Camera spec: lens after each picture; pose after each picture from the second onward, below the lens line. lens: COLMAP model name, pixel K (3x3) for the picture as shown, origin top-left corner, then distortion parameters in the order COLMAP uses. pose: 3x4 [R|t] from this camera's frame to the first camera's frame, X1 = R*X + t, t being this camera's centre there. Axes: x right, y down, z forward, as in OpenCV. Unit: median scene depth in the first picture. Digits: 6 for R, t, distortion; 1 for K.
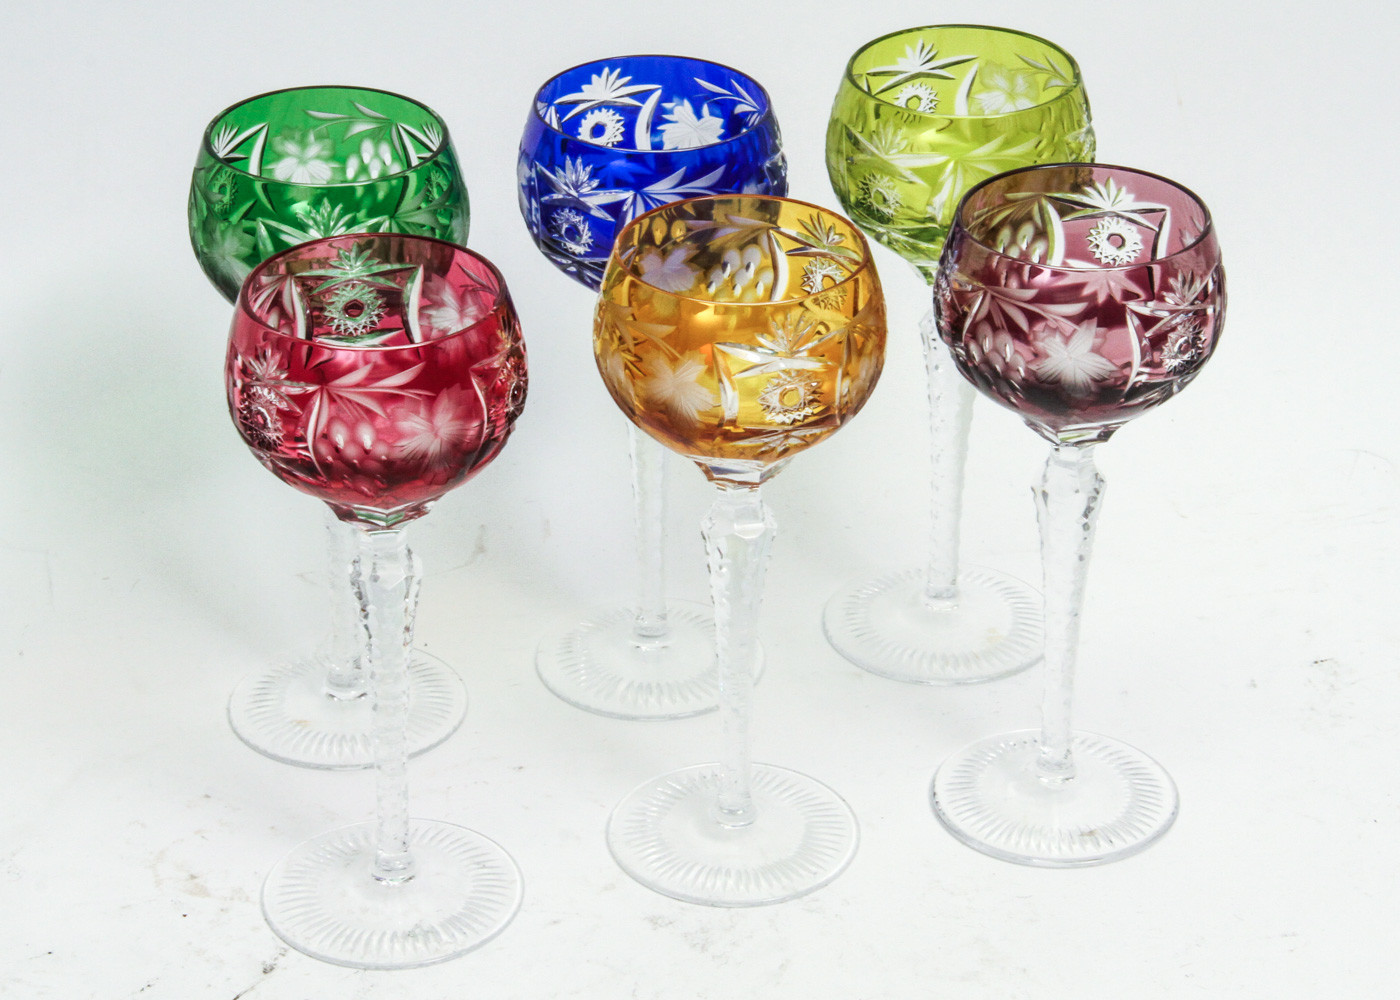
lens RADIAL K [[3574.8, 0, 700.0], [0, 3574.8, 500.0], [0, 0, 1]] dist [0.139443, 0.263014]
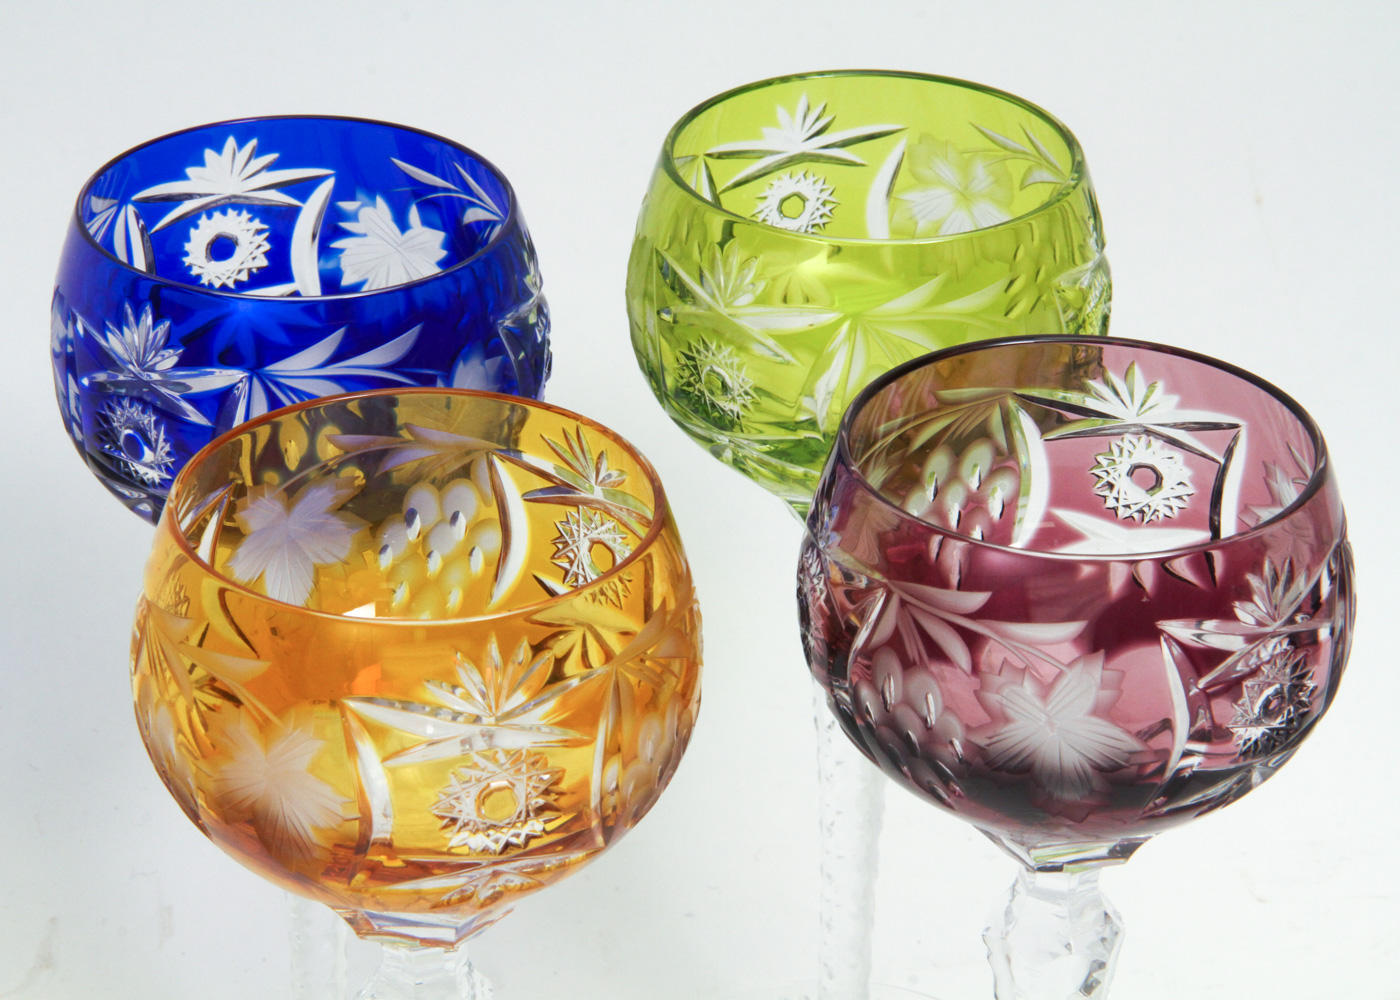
lens RADIAL K [[4116.7, 0, 701.1], [0, 4116.7, 480.0], [0, 0, 1]] dist [0.250613, 0.792696]
pose [[0.999878, 0.014869, 0.004842, 0.046450], [-0.014735, 0.999536, -0.026664, -0.054434], [-0.005237, 0.026589, 0.999633, 0.380880]]
